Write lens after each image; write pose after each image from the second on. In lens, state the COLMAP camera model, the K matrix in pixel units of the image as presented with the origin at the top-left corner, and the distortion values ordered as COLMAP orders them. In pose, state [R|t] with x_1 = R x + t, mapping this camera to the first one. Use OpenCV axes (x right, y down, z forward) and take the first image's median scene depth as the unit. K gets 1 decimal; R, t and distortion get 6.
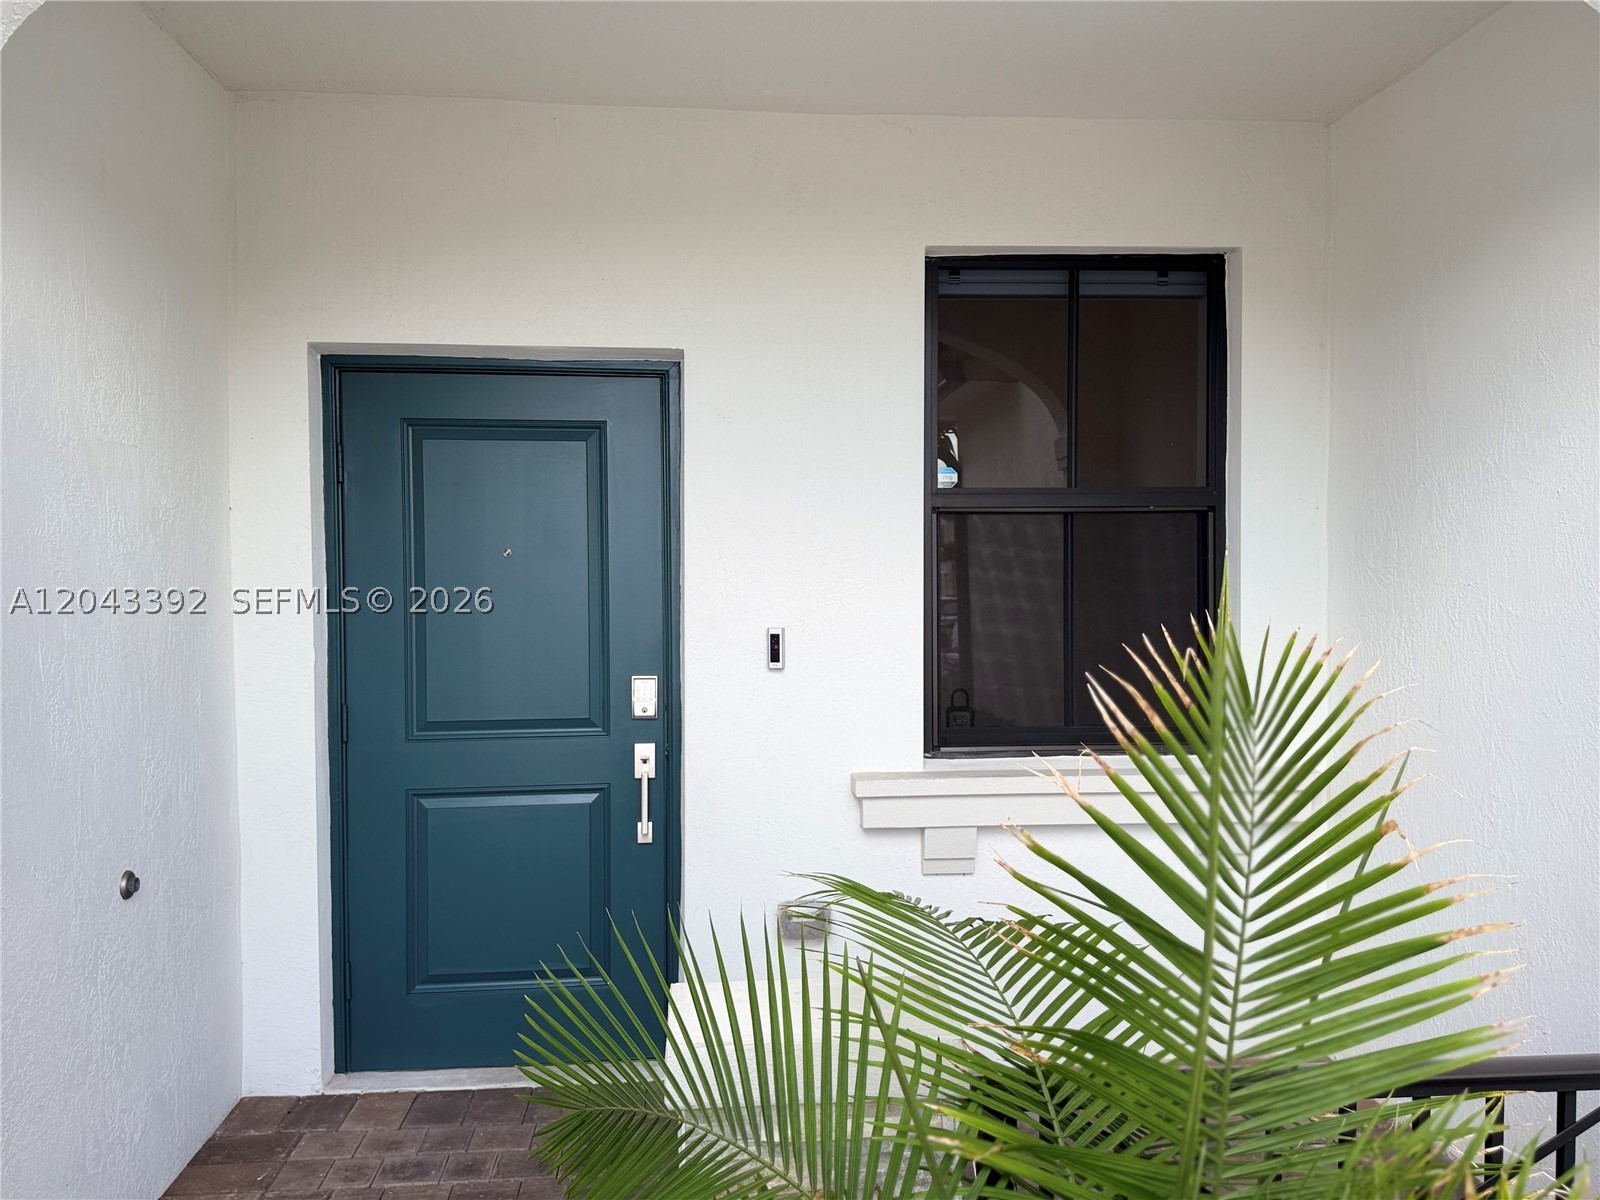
lens RADIAL K [[1237.0, 0, 806.8], [0, 1237.0, 590.6], [0, 0, 1]] dist [0.071575, -0.062719]
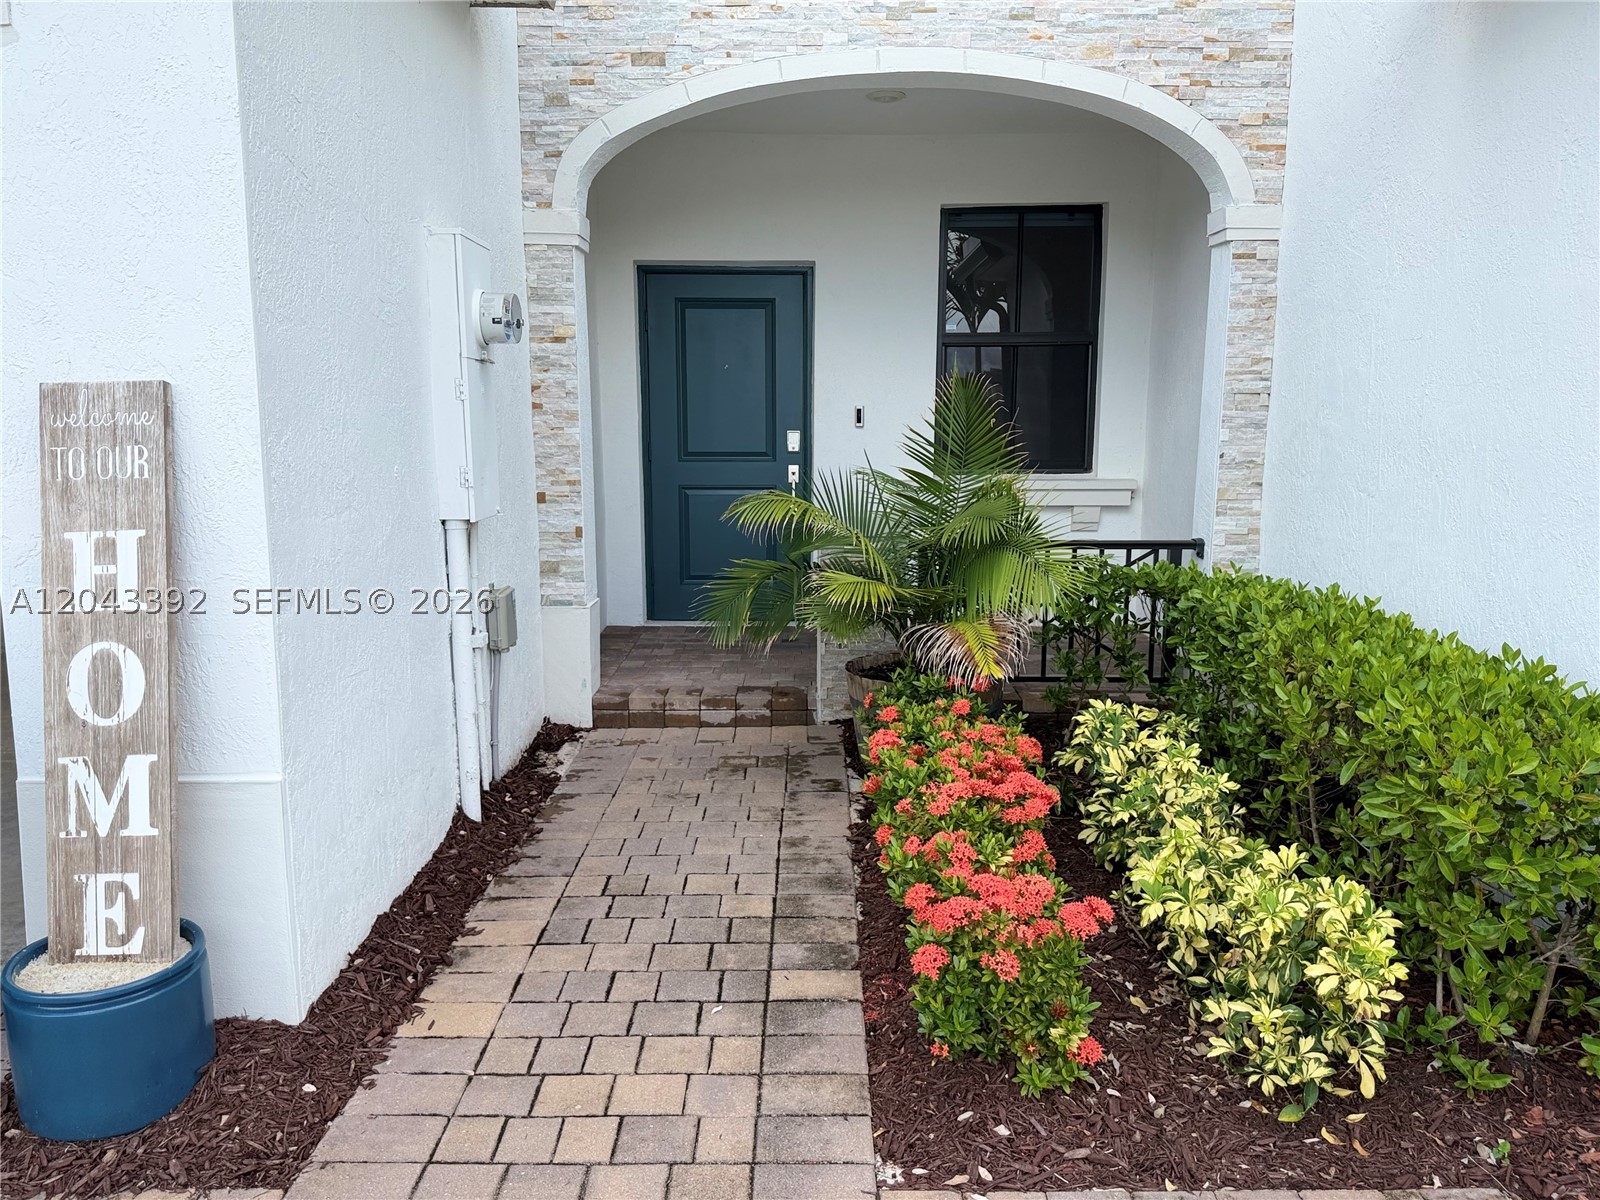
lens RADIAL K [[1237.0, 0, 794.6], [0, 1237.0, 610.6], [0, 0, 1]] dist [0.071575, -0.062719]
pose [[0.994986, 0.020514, -0.097884, 0.071913], [-0.007292, 0.991013, 0.133568, 0.091584], [0.099744, -0.132185, 0.986194, -1.009338]]
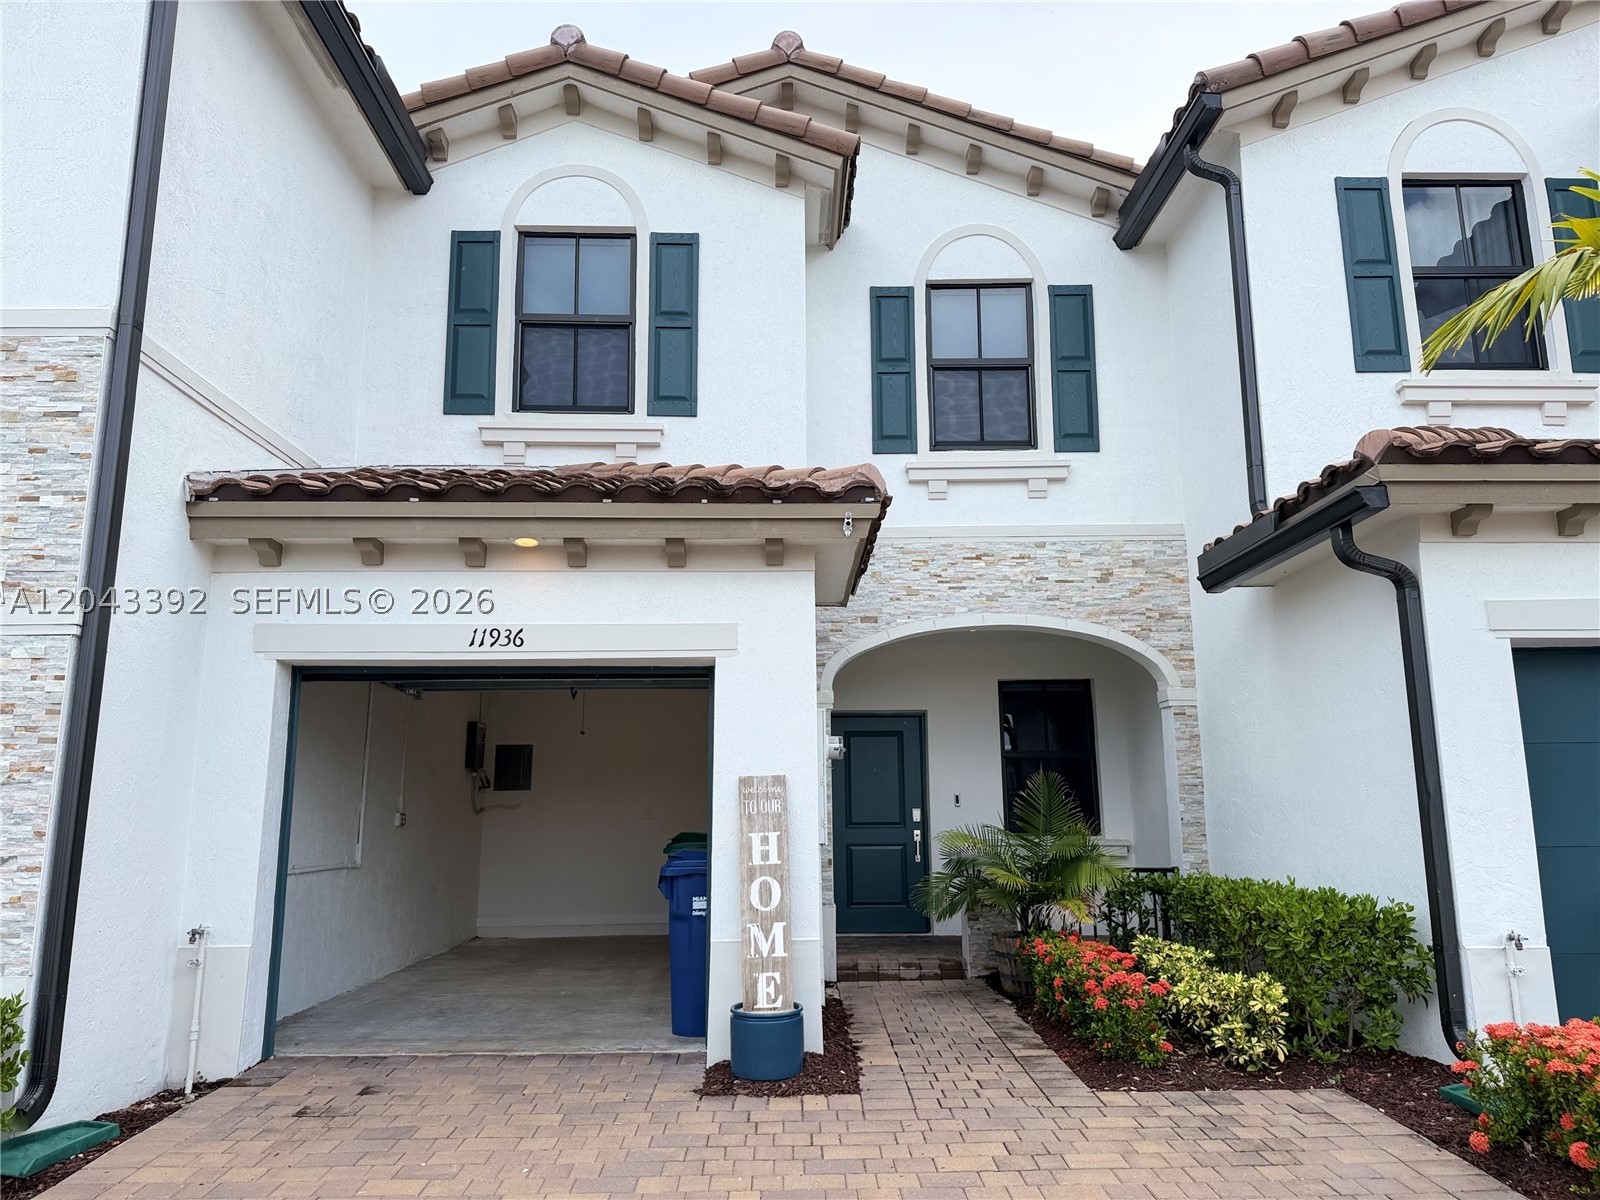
lens RADIAL K [[1123.6, 0, 803.9], [0, 1123.6, 605.3], [0, 0, 1]] dist [0.077736, -0.092456]
pose [[0.997299, -0.016459, -0.071578, -0.203630], [0.001057, 0.977684, -0.210076, 0.165182], [0.073438, 0.209433, 0.975061, -2.021208]]
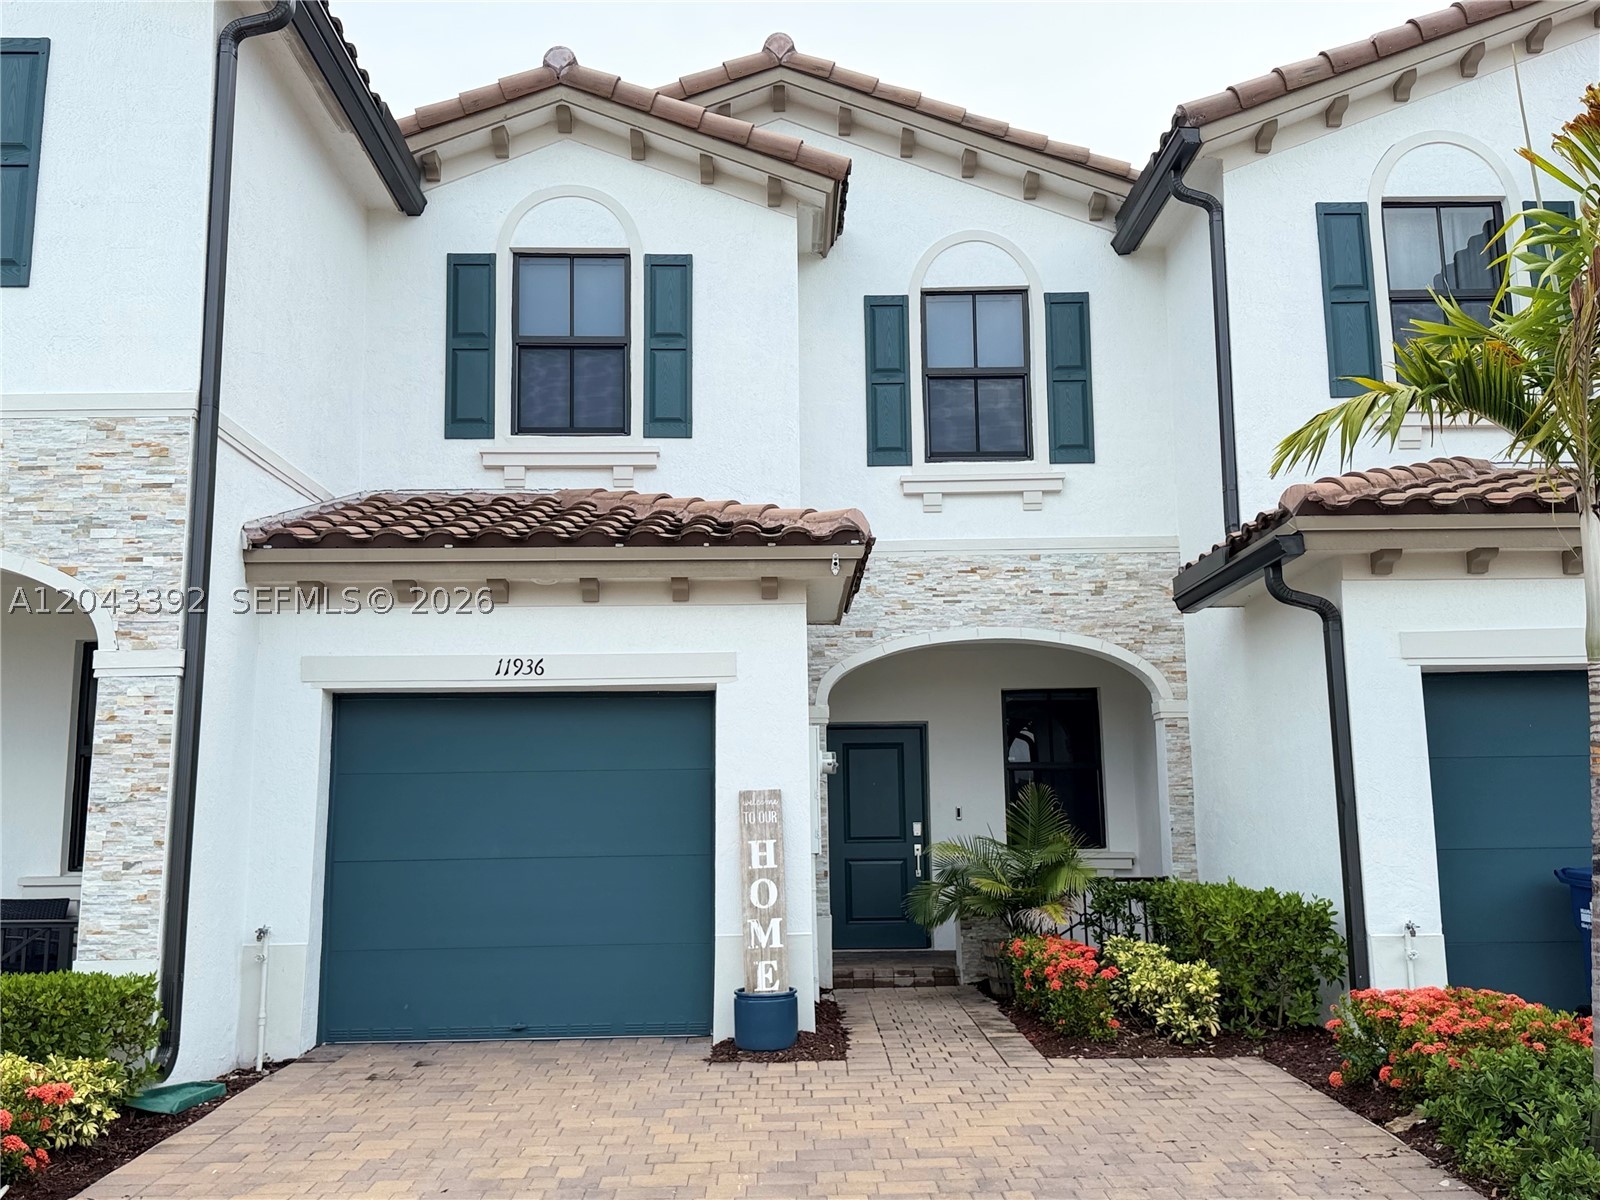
lens RADIAL K [[1434.9, 0, 802.3], [0, 1434.9, 604.6], [0, 0, 1]] dist [0.114658, -0.122954]
pose [[0.996899, -0.021269, -0.075759, -0.131232], [0.006730, 0.982296, -0.187214, 0.207205], [0.078400, 0.186124, 0.979393, -2.736578]]
